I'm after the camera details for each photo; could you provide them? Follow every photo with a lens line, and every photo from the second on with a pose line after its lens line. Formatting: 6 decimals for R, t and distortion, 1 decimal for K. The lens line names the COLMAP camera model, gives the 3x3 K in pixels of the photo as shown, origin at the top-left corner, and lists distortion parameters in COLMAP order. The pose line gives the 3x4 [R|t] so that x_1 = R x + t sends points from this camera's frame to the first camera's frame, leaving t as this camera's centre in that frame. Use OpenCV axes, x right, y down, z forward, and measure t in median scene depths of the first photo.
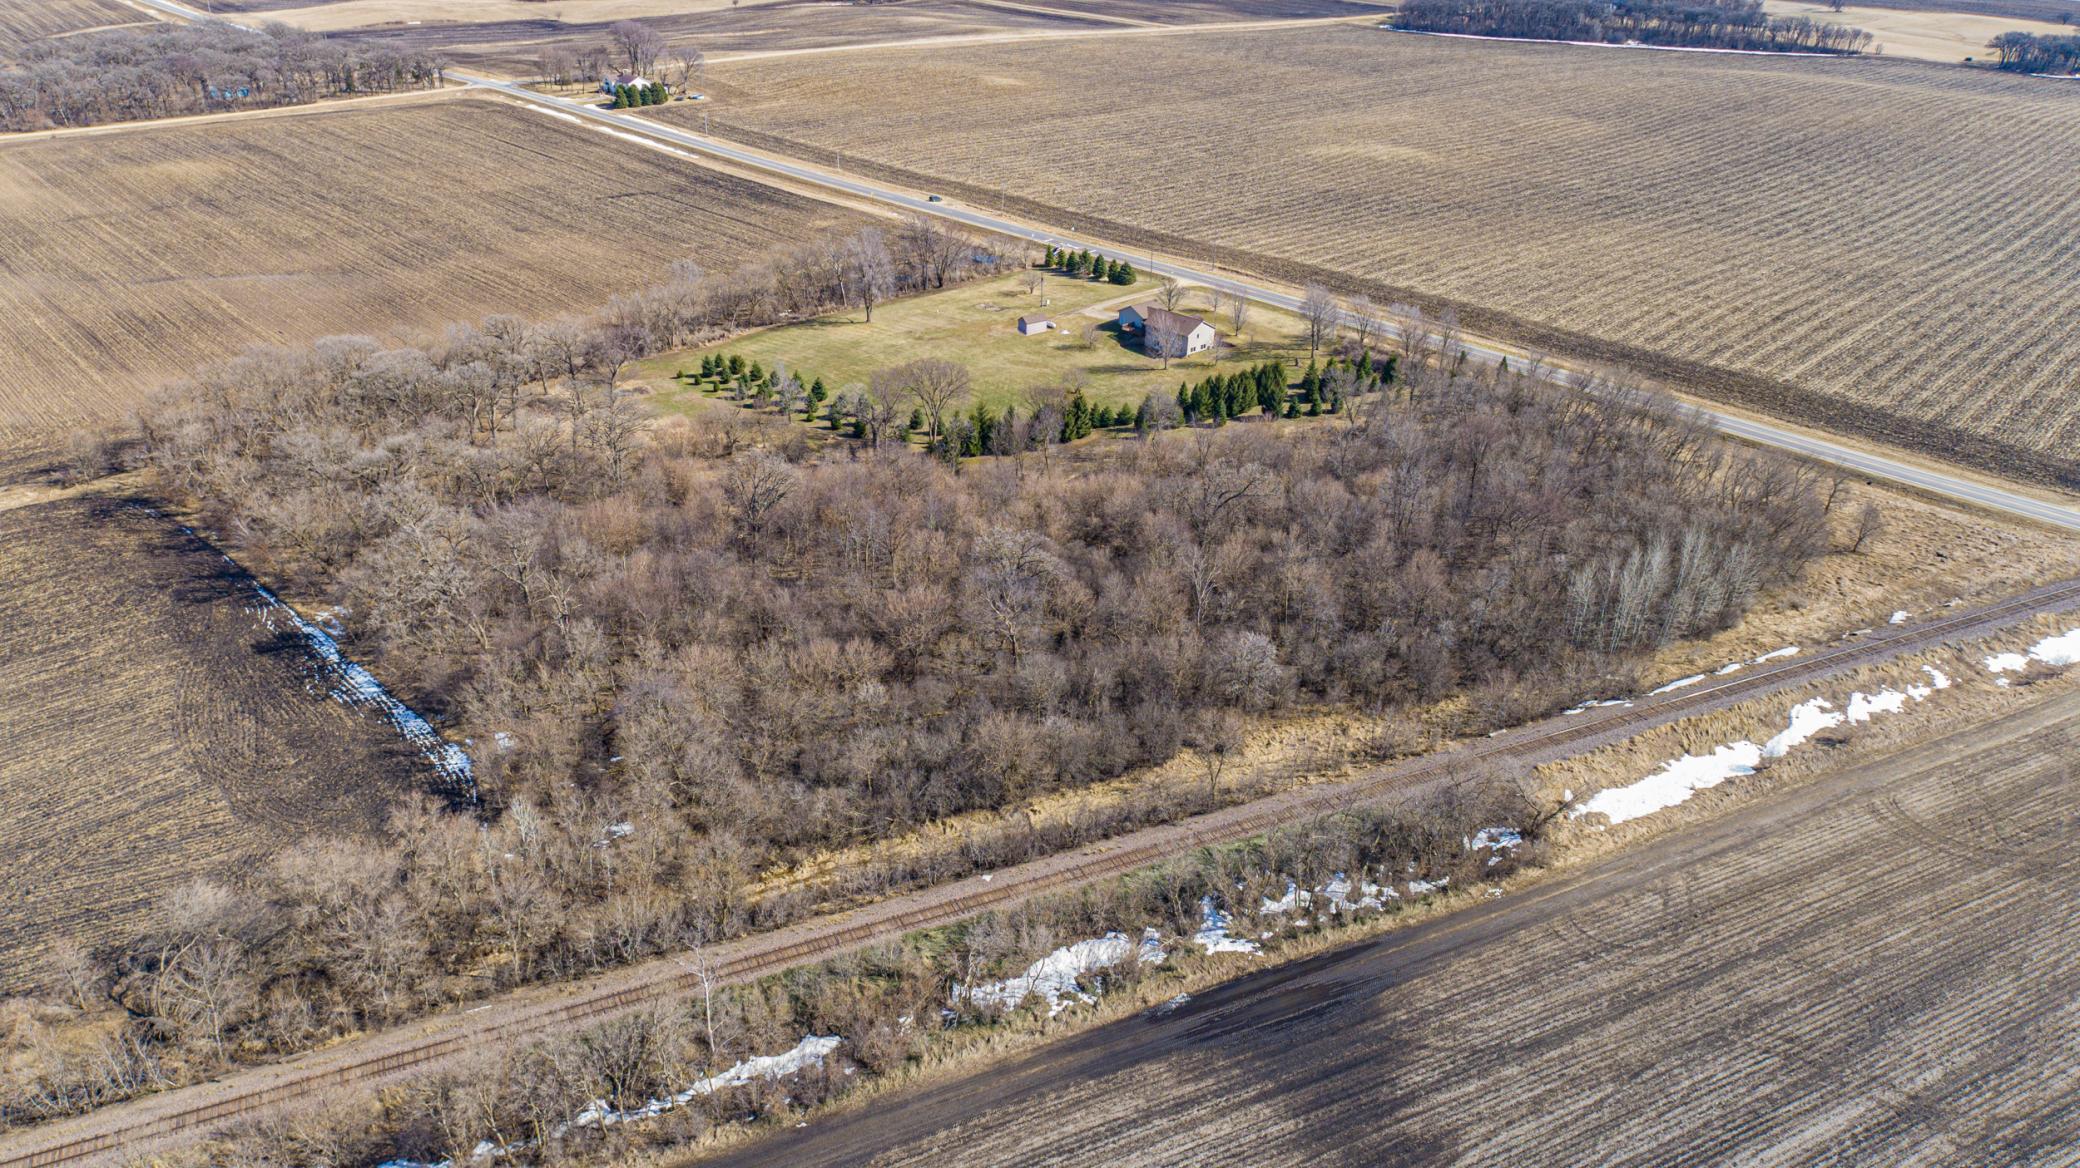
lens RADIAL K [[1384.1, 0, 1033.0], [0, 1384.1, 580.9], [0, 0, 1]] dist [-0.006520, 0.005038]
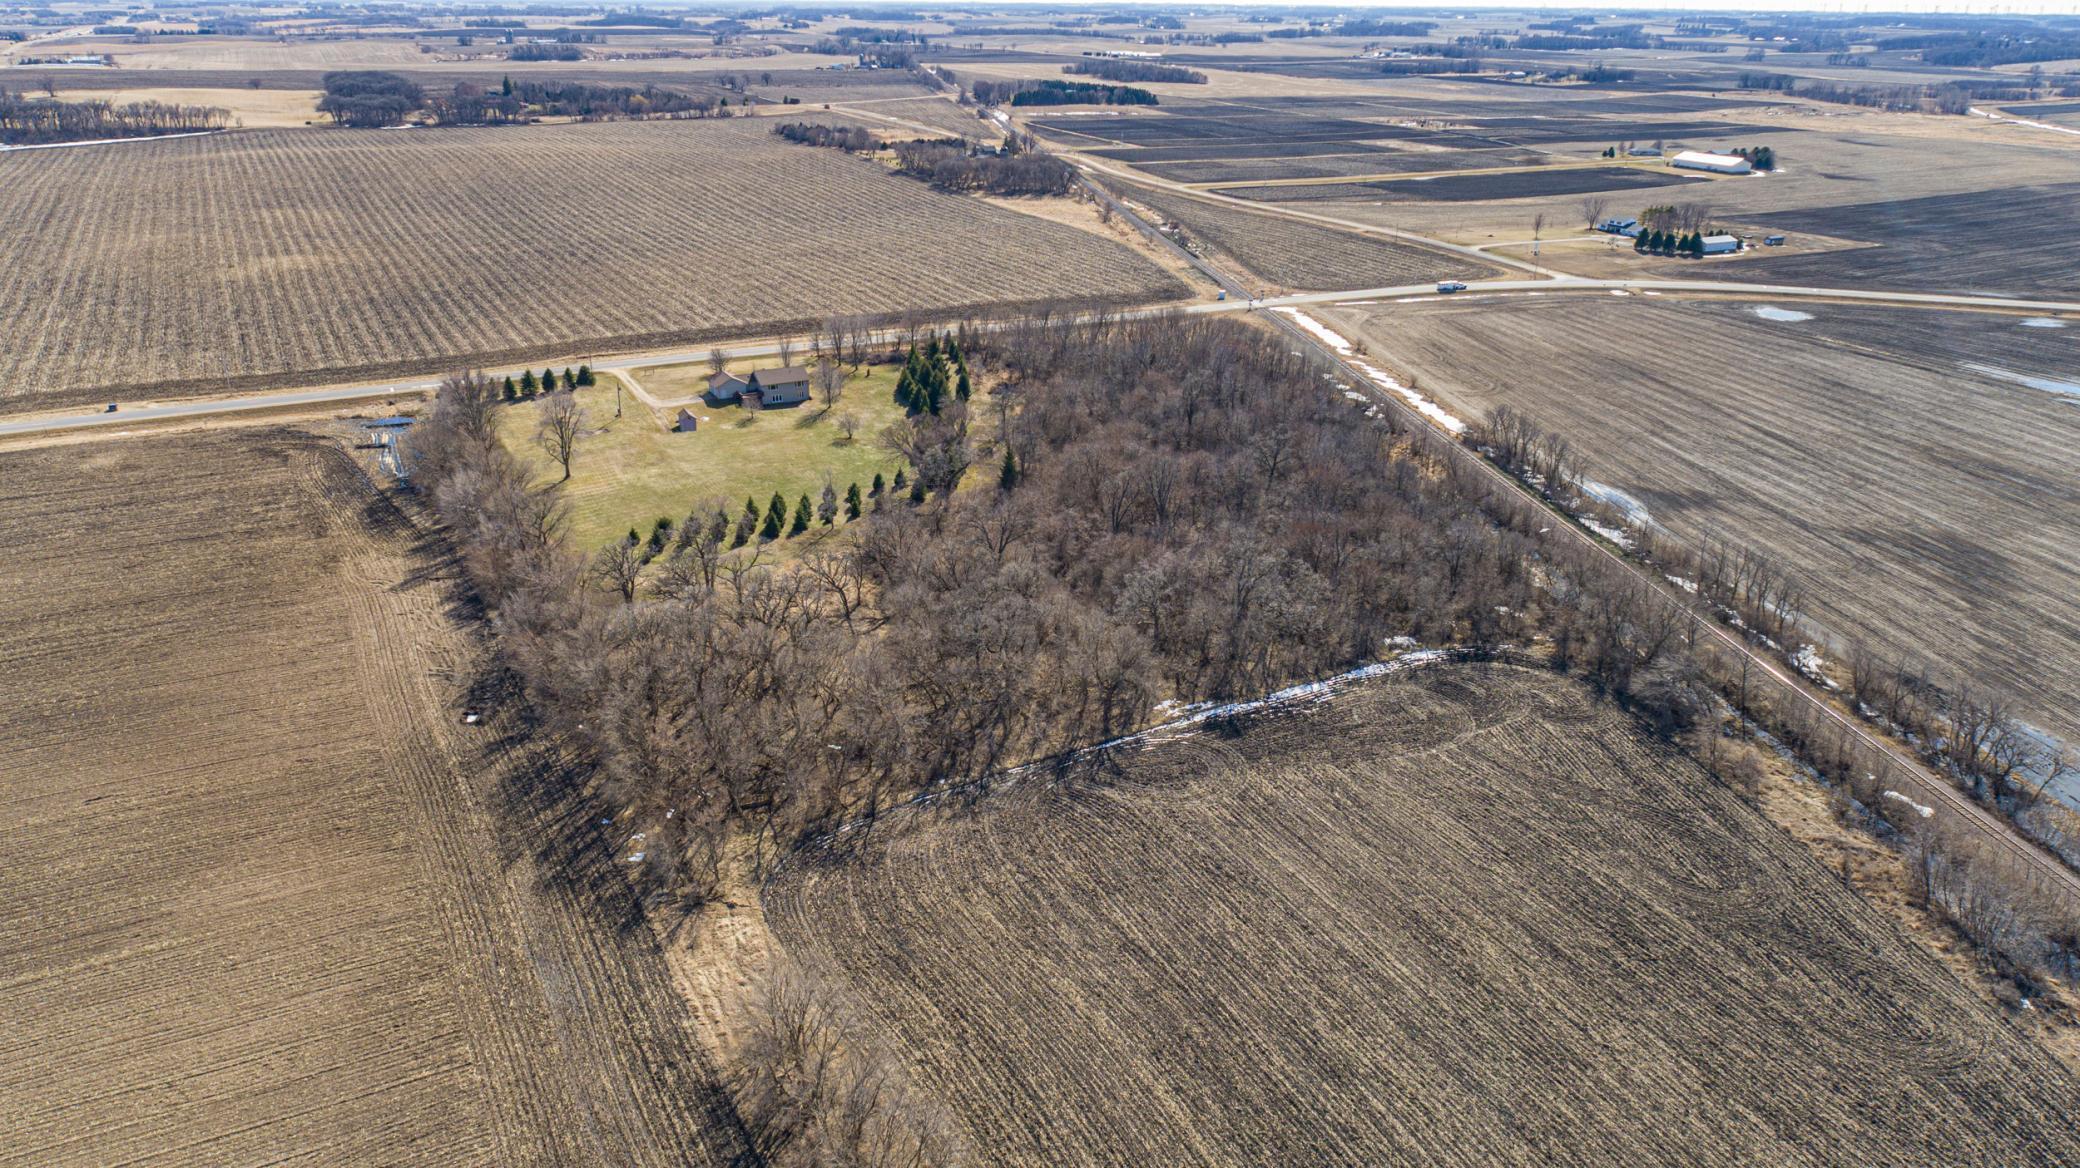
lens RADIAL K [[1369.0, 0, 1023.7], [0, 1369.0, 651.4], [0, 0, 1]] dist [-0.005931, 0.005733]
pose [[0.288904, -0.434672, 0.852992, -0.999948], [0.432434, 0.854162, 0.288806, -0.257339], [-0.854129, 0.285425, 0.434737, 0.448467]]
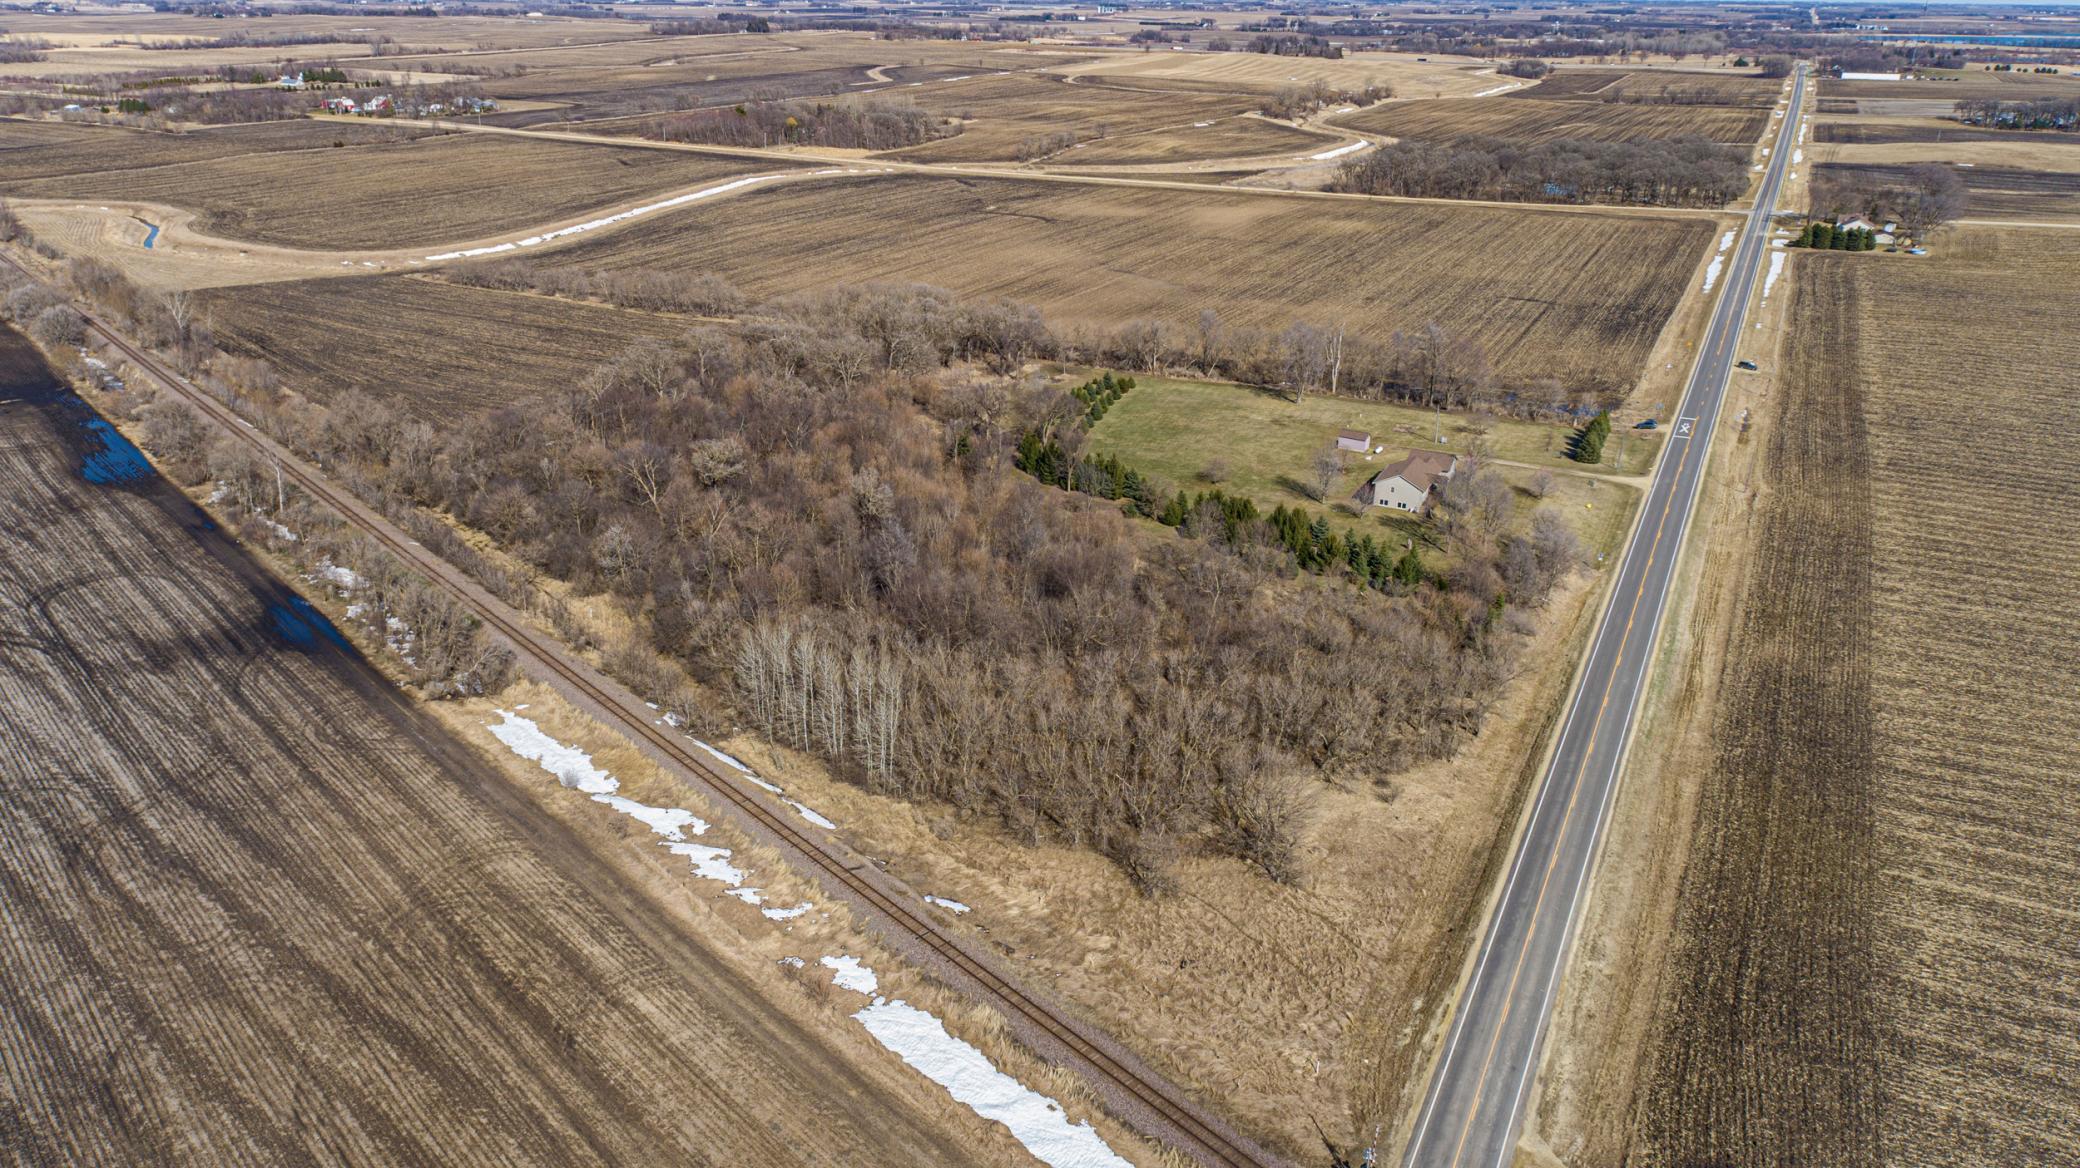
lens RADIAL K [[1384.1, 0, 1033.0], [0, 1384.1, 580.9], [0, 0, 1]] dist [-0.006520, 0.005038]
pose [[0.315720, 0.351447, -0.881366, 0.919554], [-0.430960, 0.880653, 0.196786, -0.219162], [0.845337, 0.317704, 0.429499, 0.489030]]
